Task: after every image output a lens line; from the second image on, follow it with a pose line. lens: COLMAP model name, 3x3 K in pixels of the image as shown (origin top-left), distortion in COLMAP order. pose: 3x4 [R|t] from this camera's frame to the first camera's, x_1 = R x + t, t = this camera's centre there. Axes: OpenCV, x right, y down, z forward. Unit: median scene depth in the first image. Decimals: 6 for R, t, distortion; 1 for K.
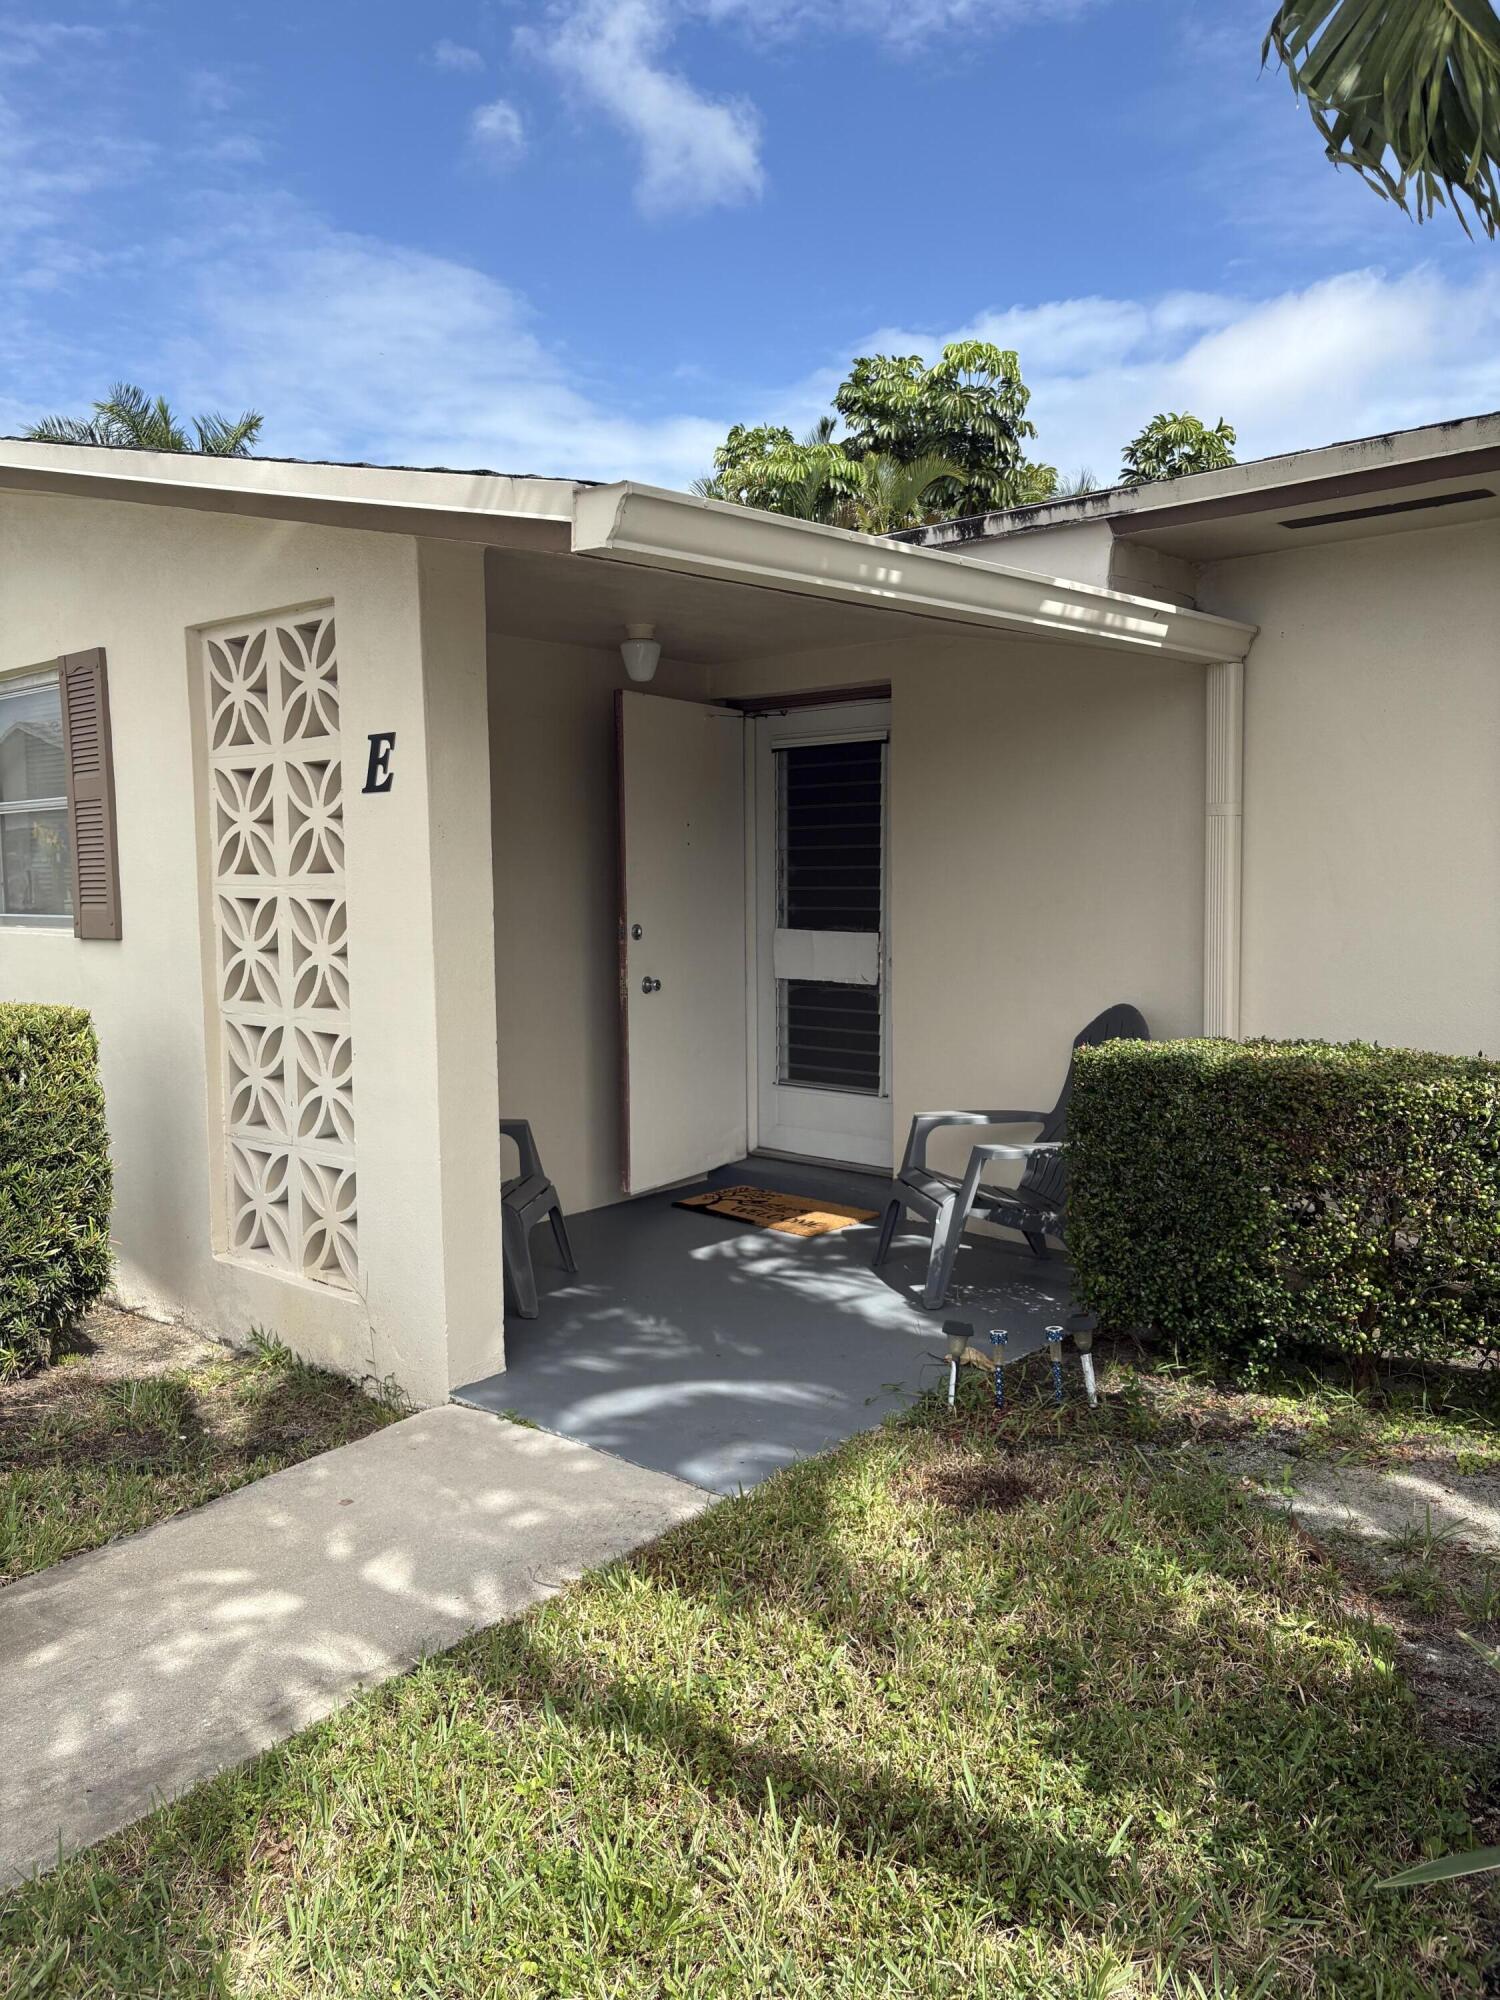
lens RADIAL K [[1502.2, 0, 748.5], [0, 1502.2, 1005.0], [0, 0, 1]] dist [0.027297, -0.002163]
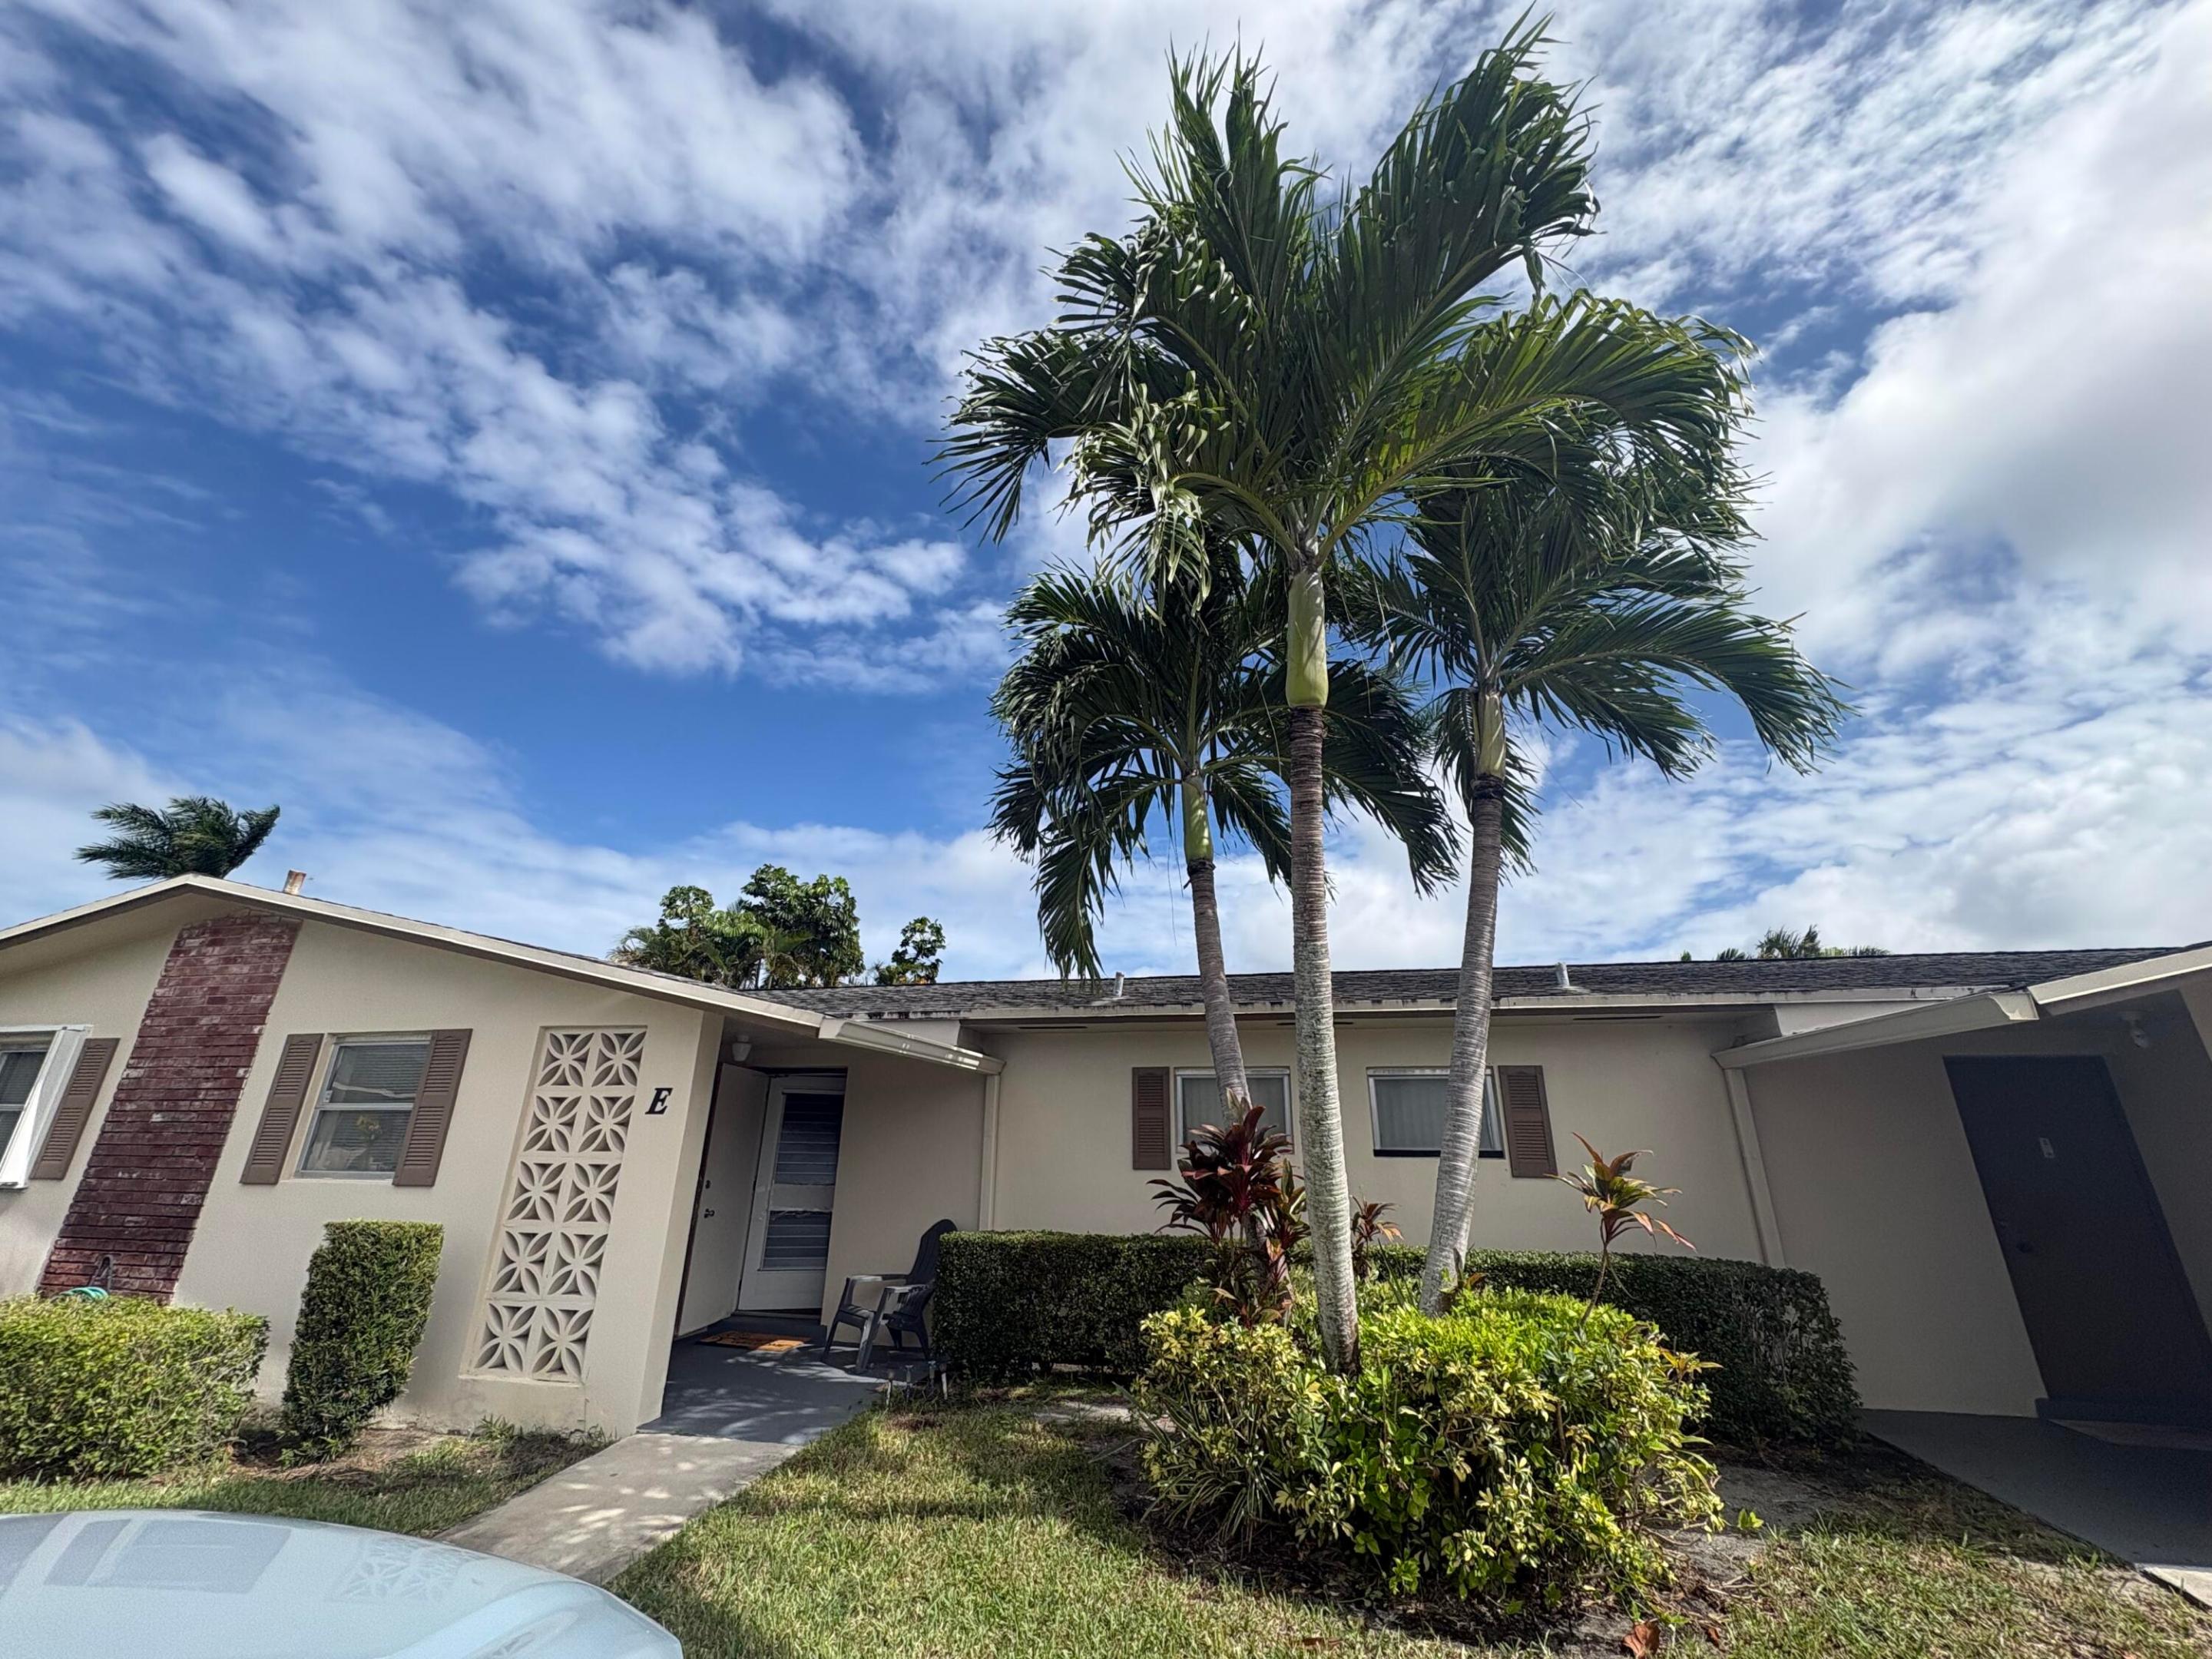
lens RADIAL K [[877.4, 0, 1097.3], [0, 877.4, 824.5], [0, 0, 1]] dist [0.002035, 0.000085]
pose [[0.874200, 0.193478, 0.445354, -0.307634], [0.019191, 0.902702, -0.429838, 0.041306], [-0.485186, 0.384311, 0.785429, -0.479013]]
